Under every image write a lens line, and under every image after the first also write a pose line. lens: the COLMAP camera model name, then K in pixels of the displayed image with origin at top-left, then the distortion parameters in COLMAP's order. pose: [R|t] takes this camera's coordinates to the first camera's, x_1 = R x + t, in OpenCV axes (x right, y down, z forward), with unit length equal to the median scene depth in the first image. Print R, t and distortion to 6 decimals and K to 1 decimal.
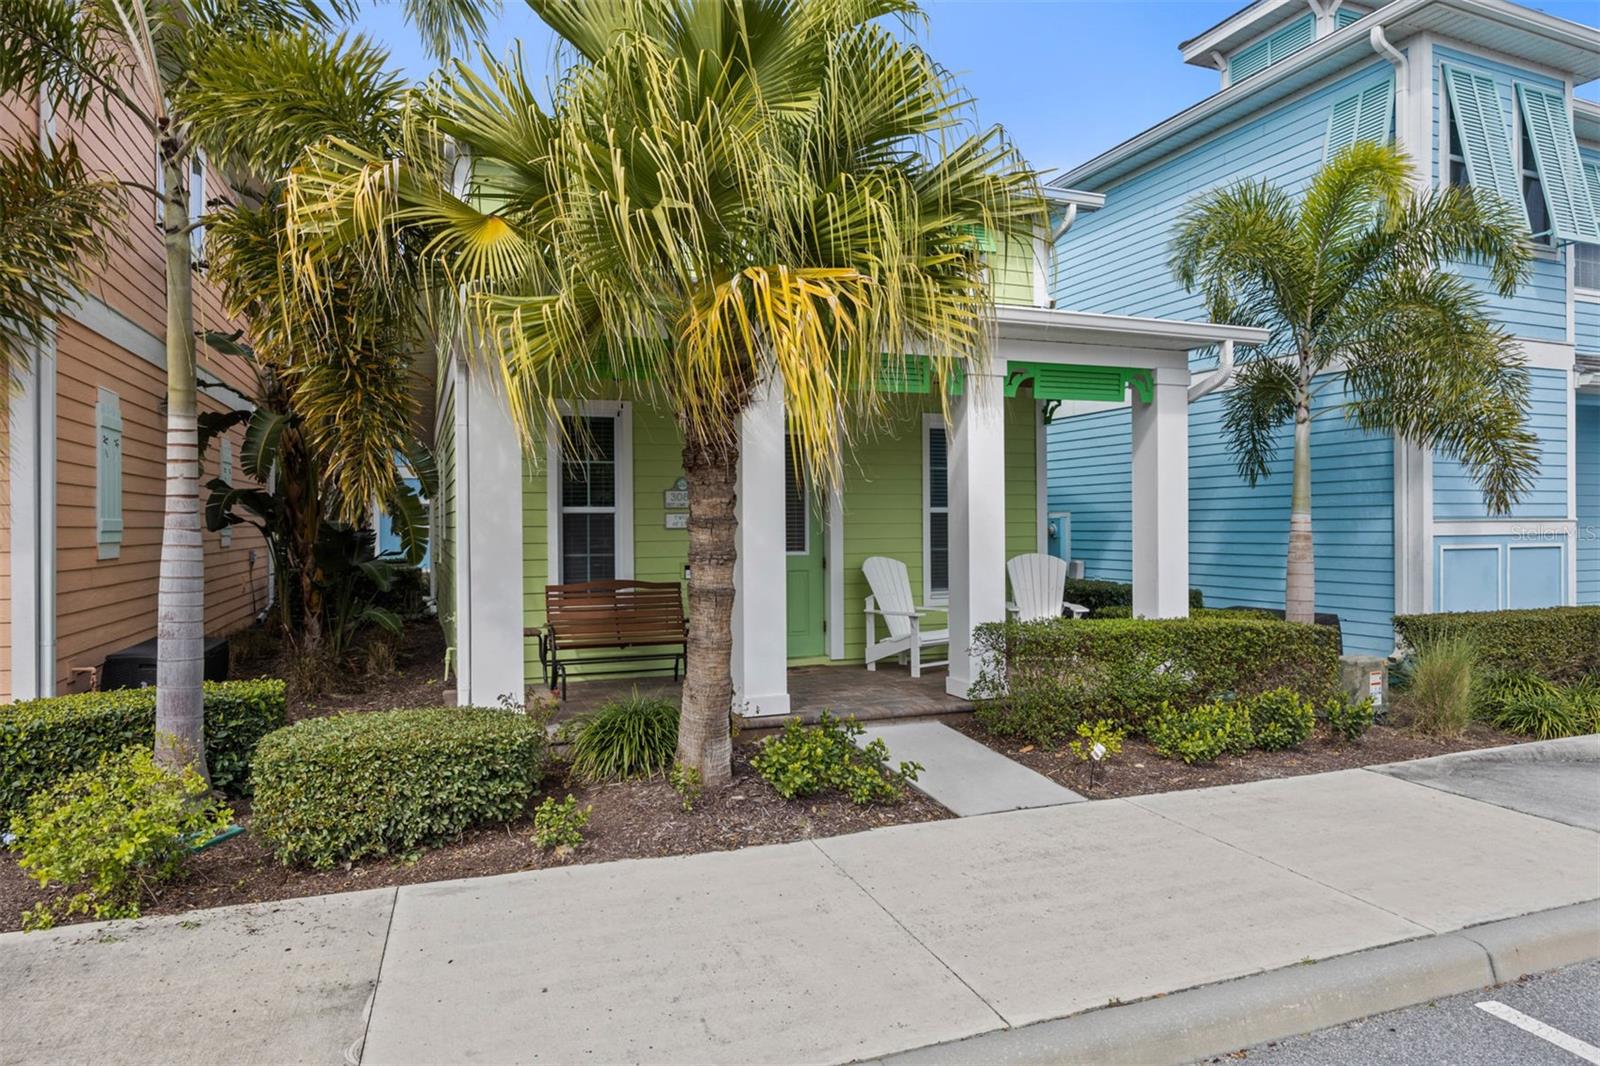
lens RADIAL K [[987.1, 0, 800.0], [0, 987.1, 533.0], [0, 0, 1]] dist [-0.004347, -0.000376]
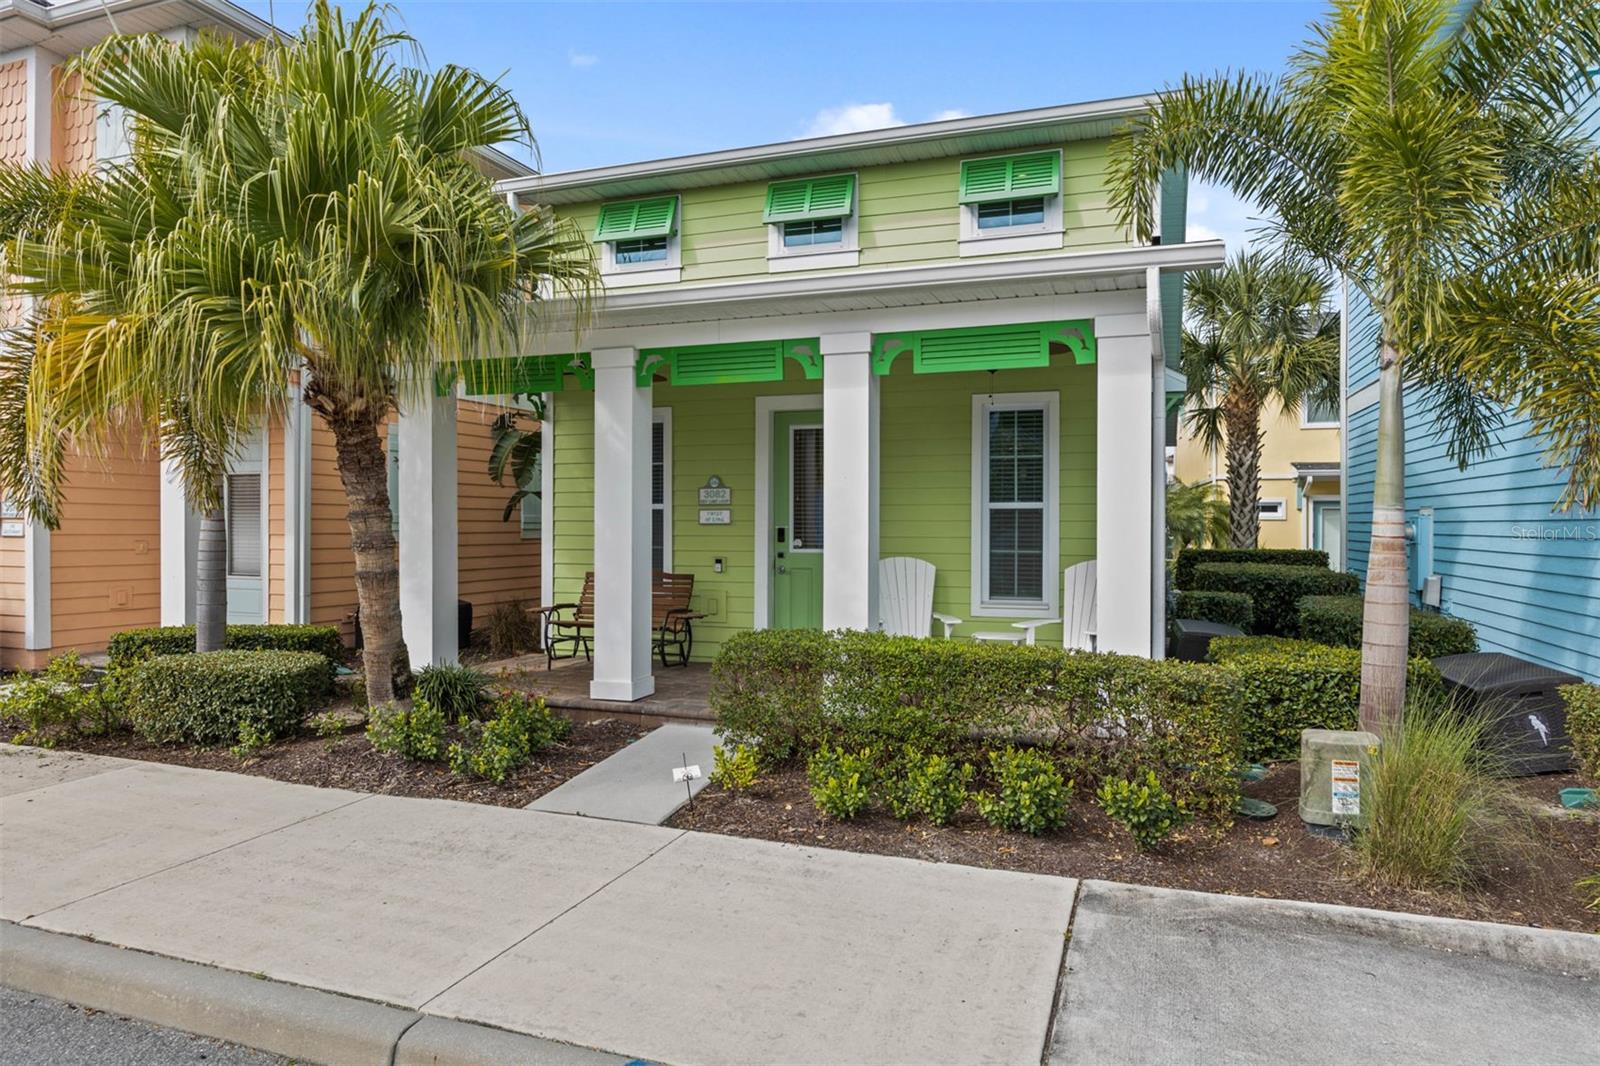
lens RADIAL K [[992.5, 0, 796.0], [0, 992.5, 530.4], [0, 0, 1]] dist [-0.003628, -0.000206]
pose [[0.752657, 0.012829, -0.658288, 1.039739], [-0.013278, 0.999903, 0.004304, -0.005623], [0.658279, 0.005502, 0.752754, 0.417086]]
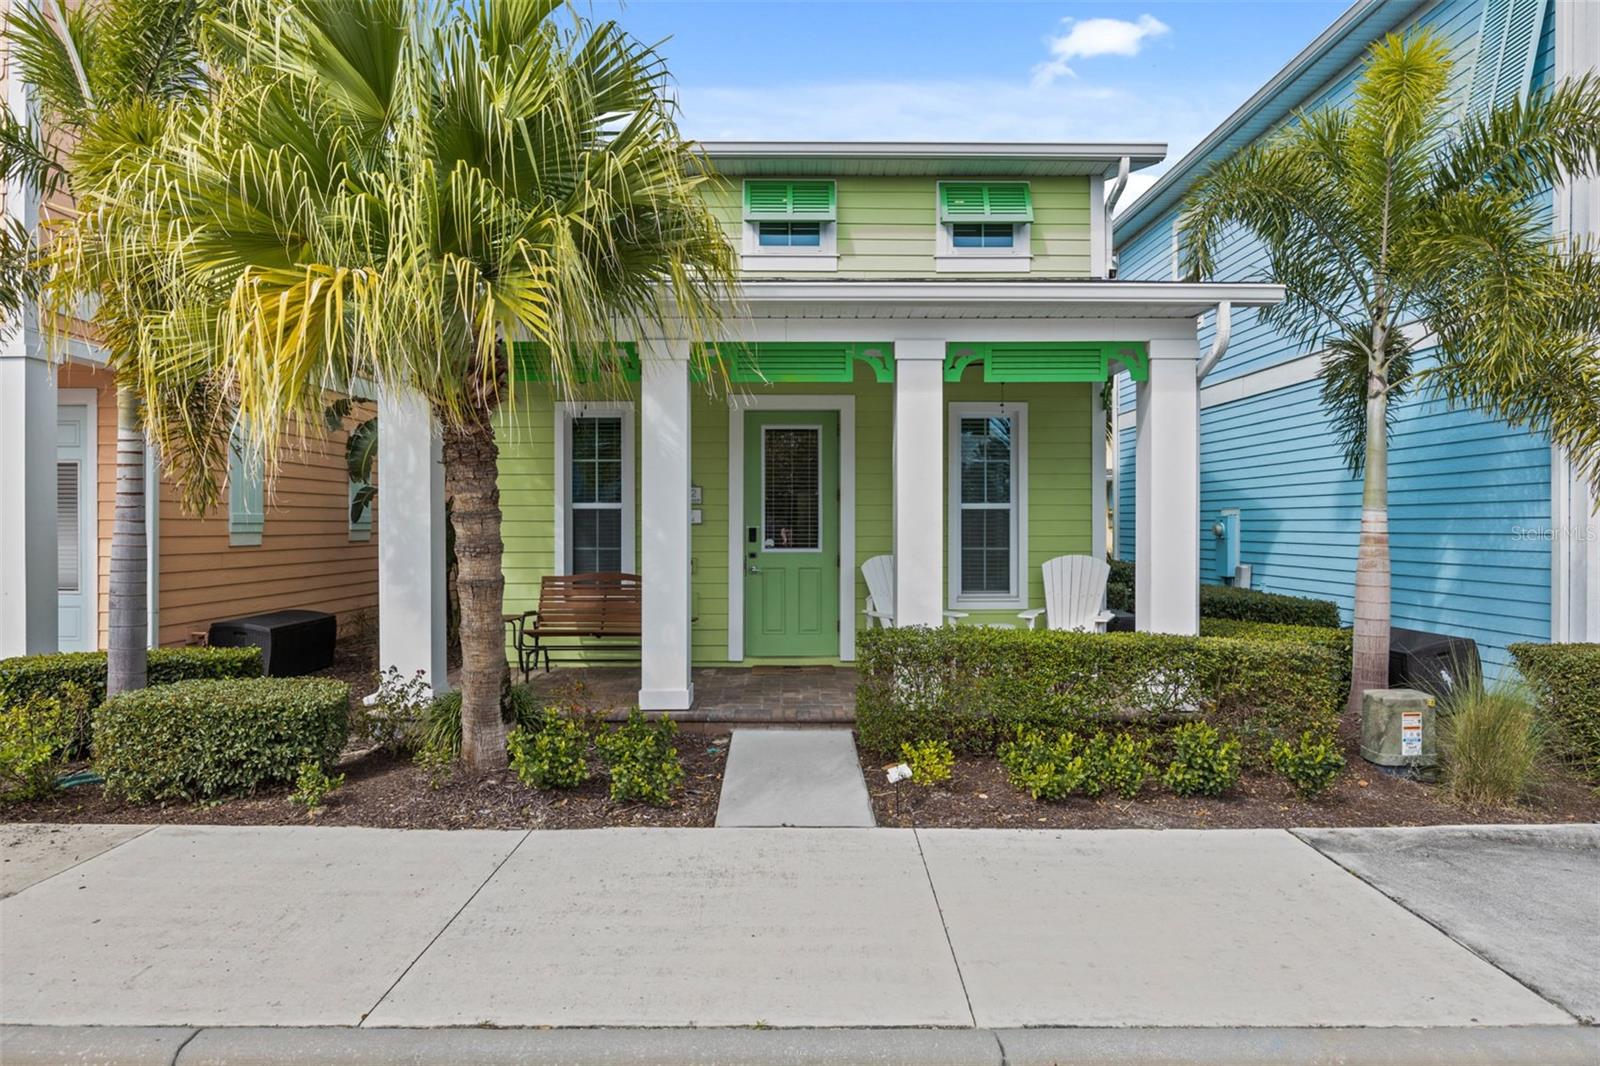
lens RADIAL K [[987.1, 0, 800.0], [0, 987.1, 533.0], [0, 0, 1]] dist [-0.004347, -0.000376]
pose [[0.934811, 0.009899, -0.355007, 0.575895], [-0.009035, 0.999951, 0.004092, -0.000928], [0.355031, -0.000618, 0.934854, 0.137952]]
